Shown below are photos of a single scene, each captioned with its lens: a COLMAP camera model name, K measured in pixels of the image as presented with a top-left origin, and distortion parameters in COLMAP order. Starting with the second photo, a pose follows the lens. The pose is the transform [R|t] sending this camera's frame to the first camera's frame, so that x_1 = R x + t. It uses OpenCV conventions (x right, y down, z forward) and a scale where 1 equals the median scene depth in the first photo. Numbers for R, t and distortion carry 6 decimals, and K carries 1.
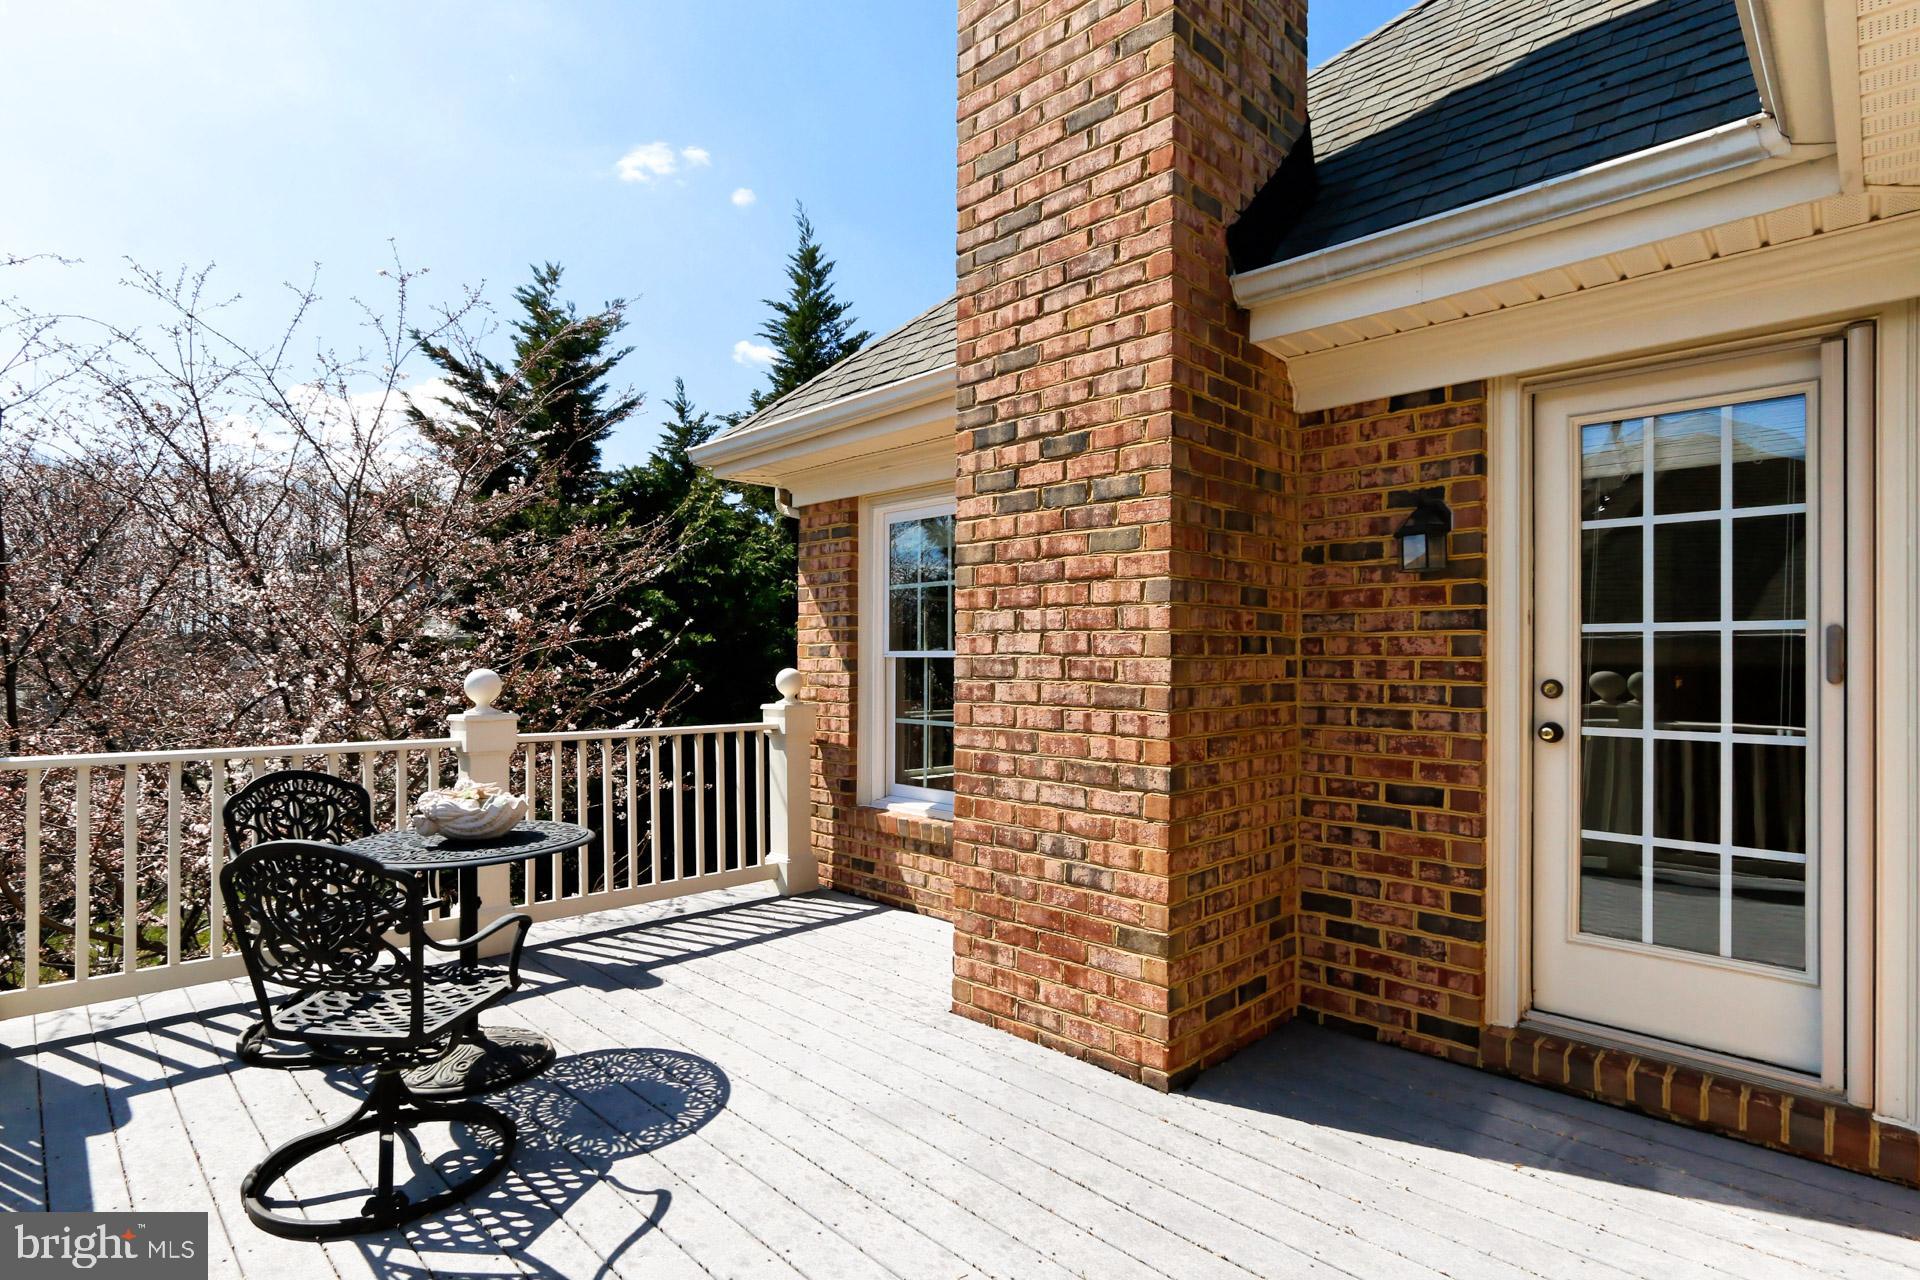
lens RADIAL K [[950.1, 0, 960.6], [0, 950.1, 652.5], [0, 0, 1]] dist [-0.002930, 0.000144]
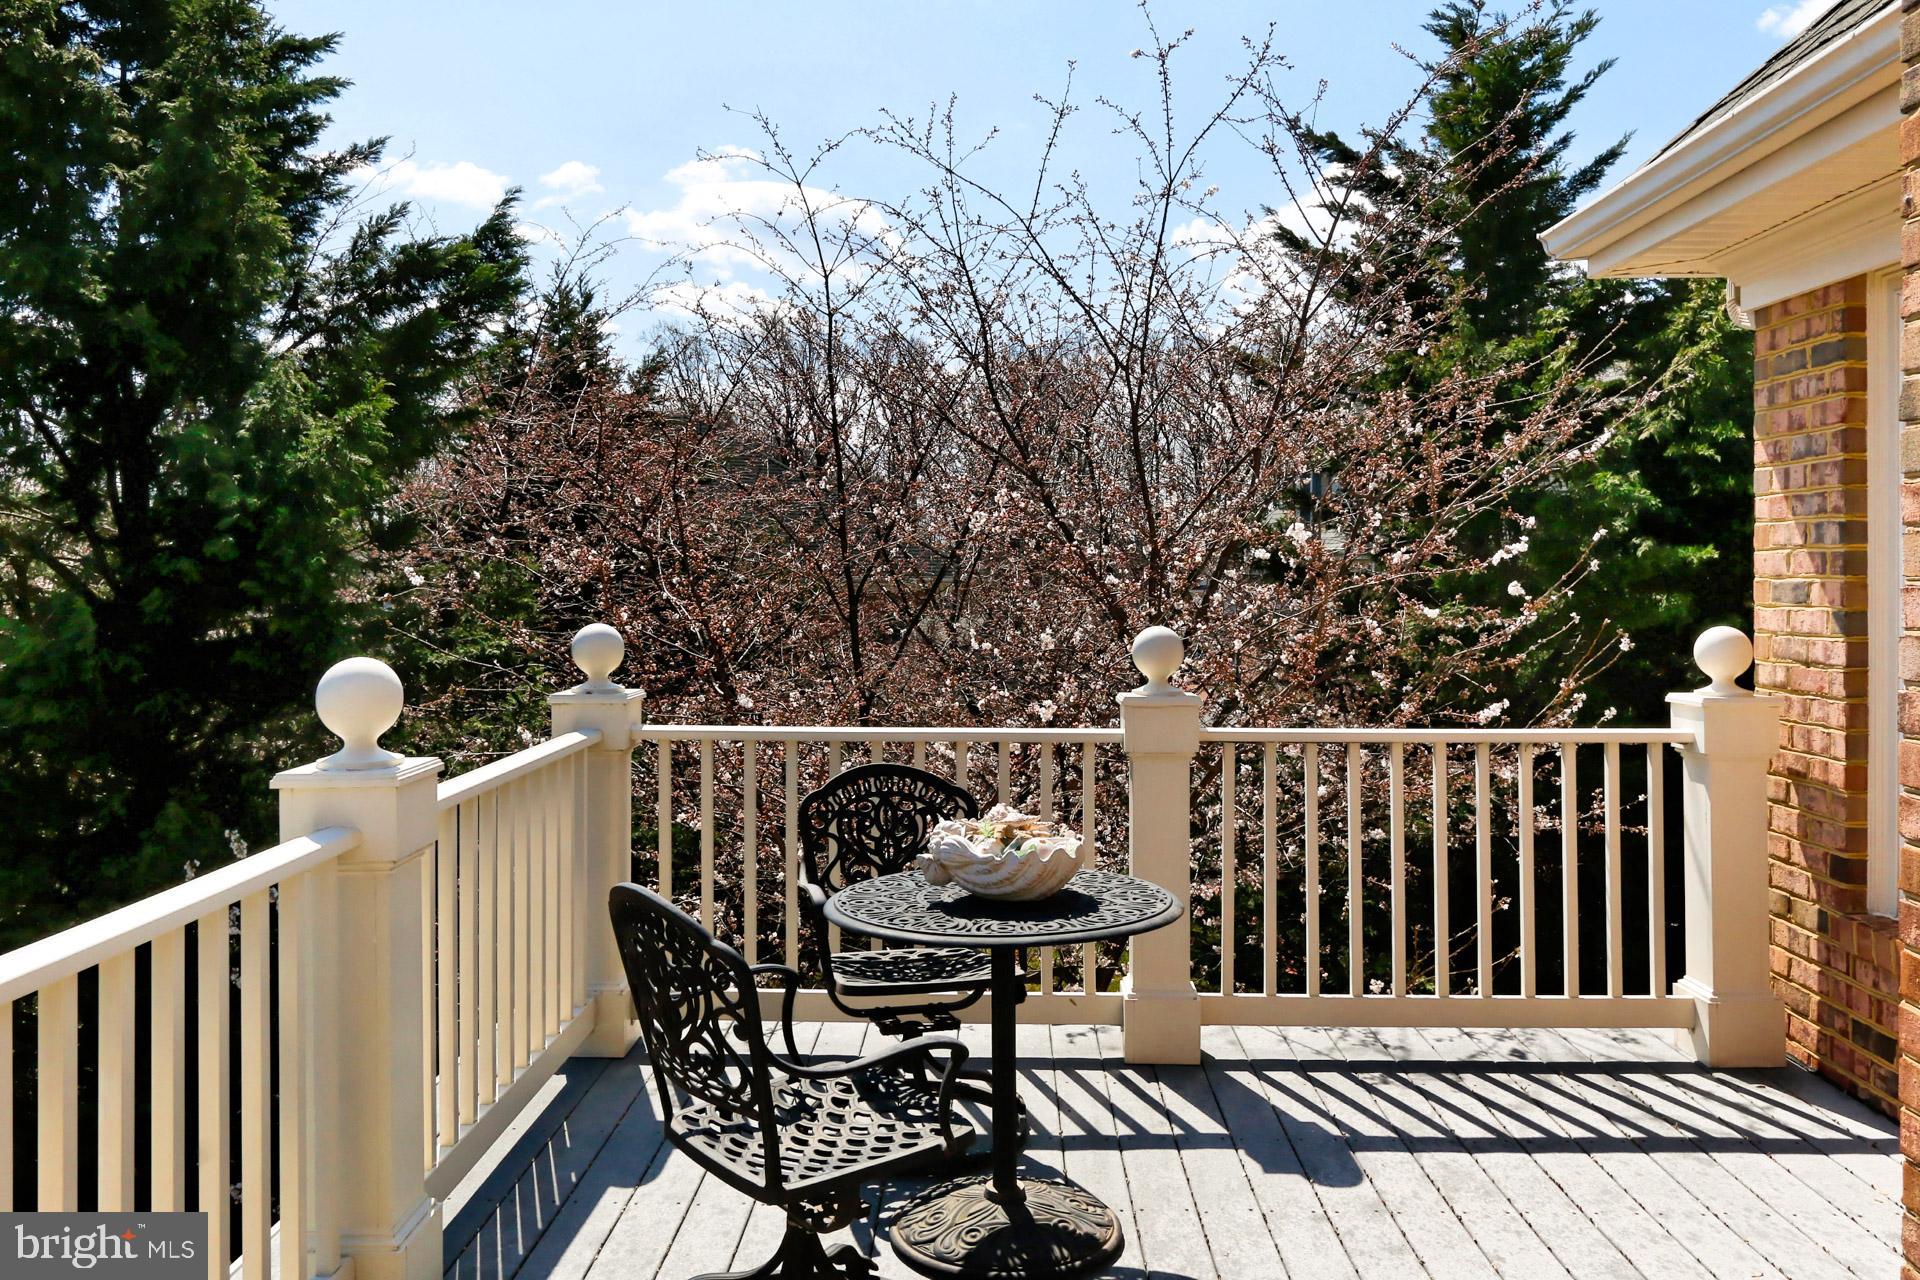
lens RADIAL K [[1506.2, 0, 970.4], [0, 1506.2, 572.3], [0, 0, 1]] dist [0.000880, 0.001338]
pose [[0.692922, -0.005879, -0.720988, 0.128020], [0.010222, 0.999946, 0.001671, -0.018554], [0.720940, -0.008528, 0.692945, 0.137020]]
